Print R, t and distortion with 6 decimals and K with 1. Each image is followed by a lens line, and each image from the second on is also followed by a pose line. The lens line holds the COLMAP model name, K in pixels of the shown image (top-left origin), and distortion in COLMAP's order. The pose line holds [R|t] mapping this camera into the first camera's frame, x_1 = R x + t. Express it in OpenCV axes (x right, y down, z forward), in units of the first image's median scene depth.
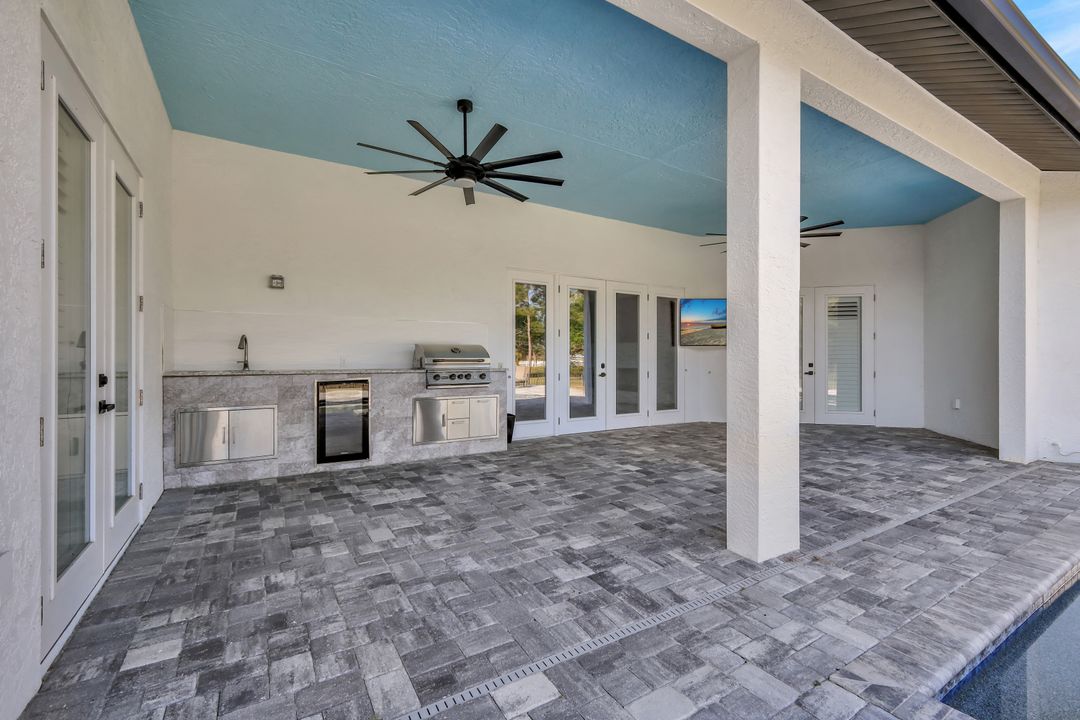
lens RADIAL K [[465.9, 0, 540.0], [0, 465.9, 360.0], [0, 0, 1]] dist [0.000764, 0.000102]
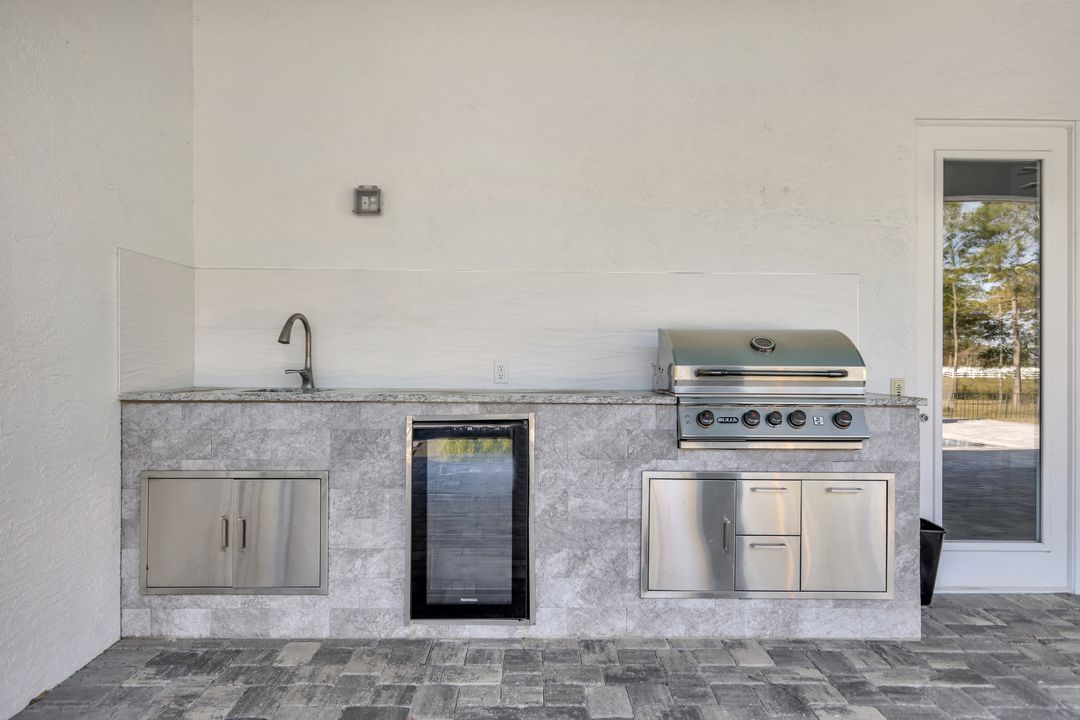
lens RADIAL K [[718.0, 0, 541.4], [0, 718.0, 355.0], [0, 0, 1]] dist [0.008048, 0.002247]
pose [[0.856863, 0.001371, -0.515542, -0.042793], [-0.007338, 0.999928, -0.009537, -0.006633], [0.515492, 0.011955, 0.856811, 0.468600]]
